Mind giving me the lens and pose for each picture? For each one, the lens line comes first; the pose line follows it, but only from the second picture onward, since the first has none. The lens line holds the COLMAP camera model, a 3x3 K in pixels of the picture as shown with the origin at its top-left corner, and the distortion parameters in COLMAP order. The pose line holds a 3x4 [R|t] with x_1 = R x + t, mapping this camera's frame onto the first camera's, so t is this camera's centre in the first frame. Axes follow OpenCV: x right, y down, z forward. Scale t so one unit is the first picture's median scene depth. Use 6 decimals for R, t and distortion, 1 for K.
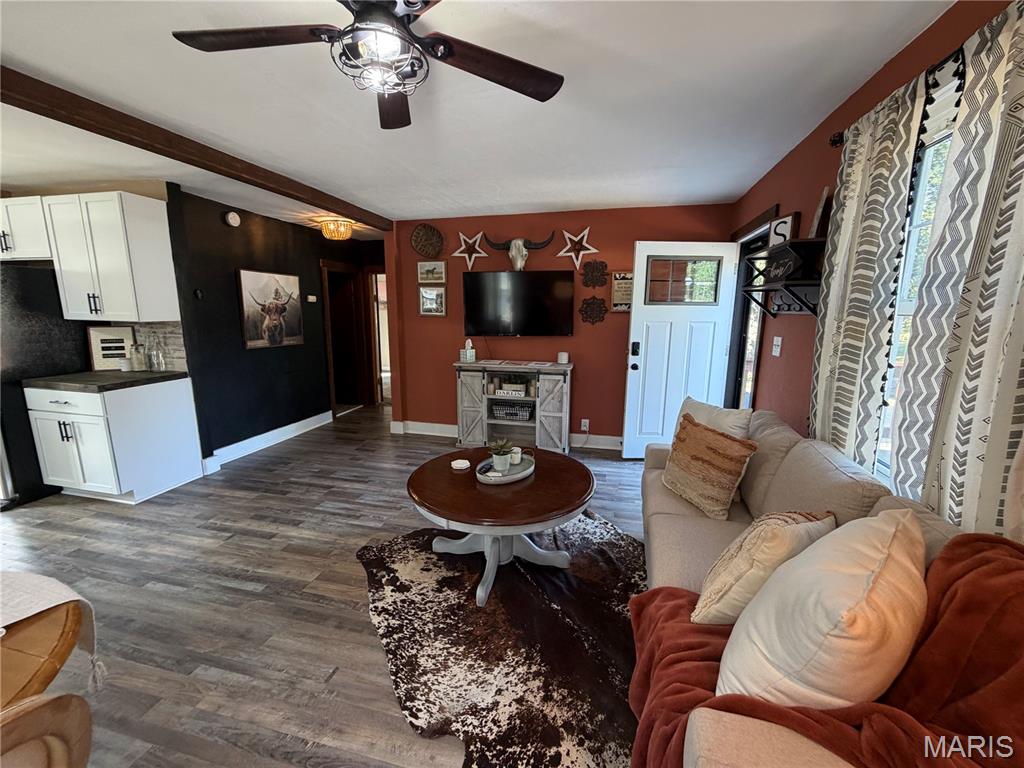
lens RADIAL K [[407.6, 0, 508.5], [0, 407.6, 384.0], [0, 0, 1]] dist [0.001896, 0.001327]
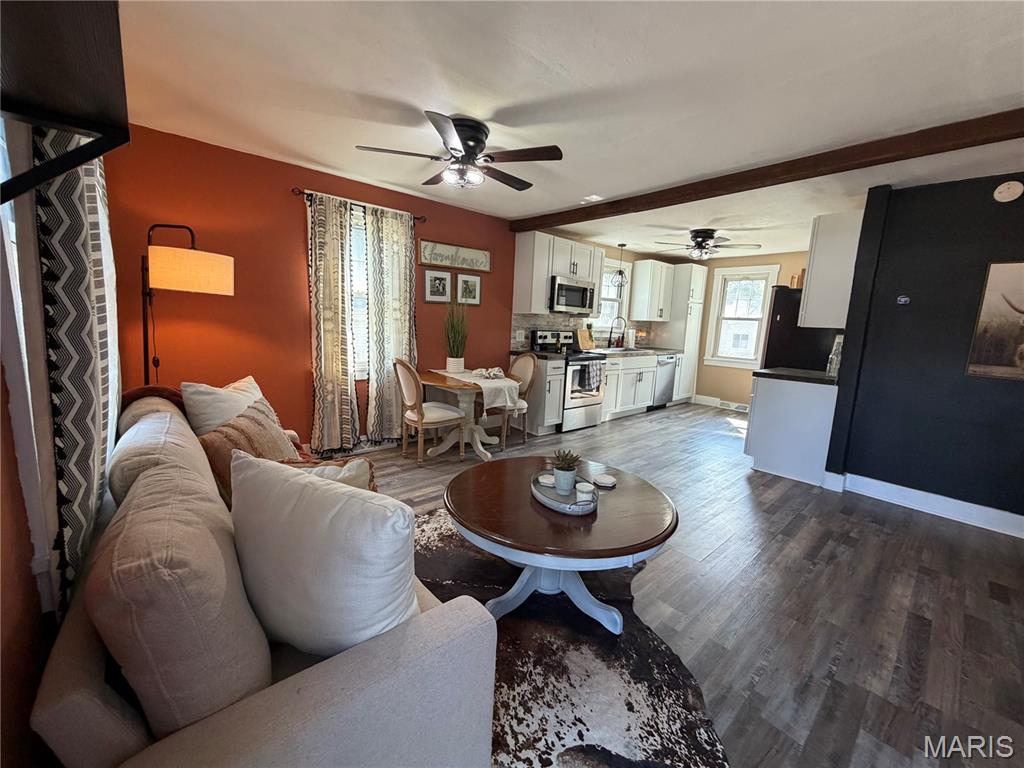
lens RADIAL K [[407.6, 0, 511.1], [0, 407.6, 382.4], [0, 0, 1]] dist [0.001896, 0.001327]
pose [[-0.564998, 0.095969, -0.819492, 0.637554], [-0.194457, 0.949747, 0.245291, -0.152926], [0.801850, 0.297945, -0.517943, 1.196580]]
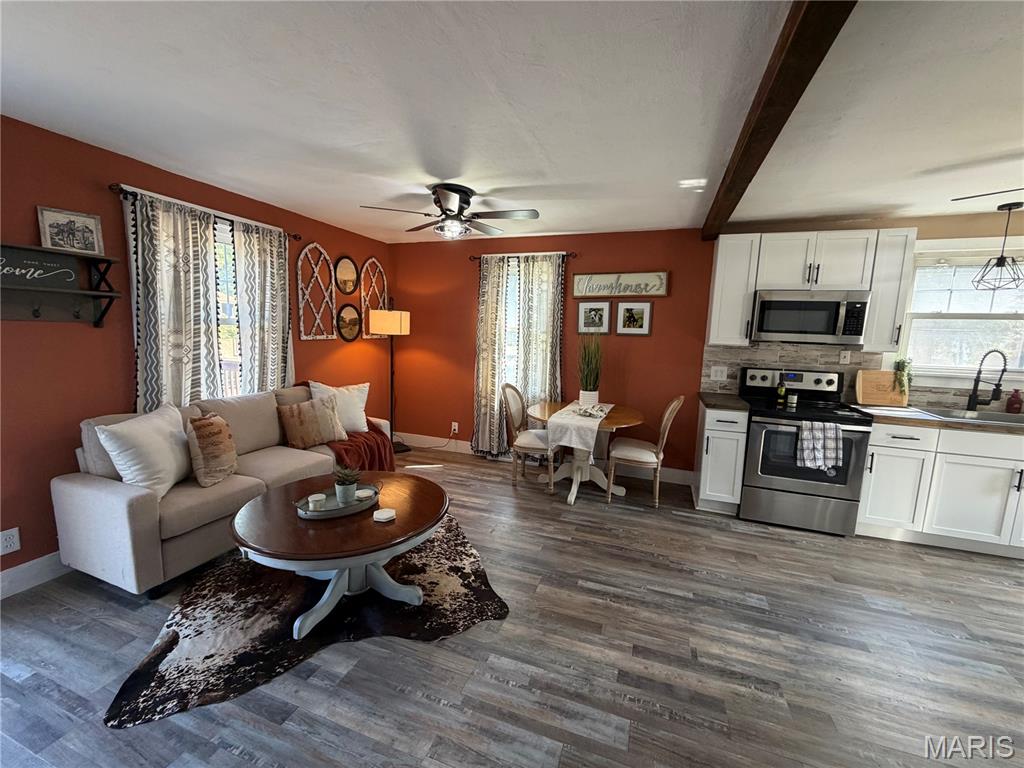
lens RADIAL K [[407.6, 0, 512.3], [0, 407.6, 385.7], [0, 0, 1]] dist [0.001896, 0.001327]
pose [[-0.995032, -0.046011, 0.088282, -0.426257], [-0.016227, 0.949886, 0.312174, -0.303675], [-0.098222, 0.309191, -0.945914, 1.640991]]
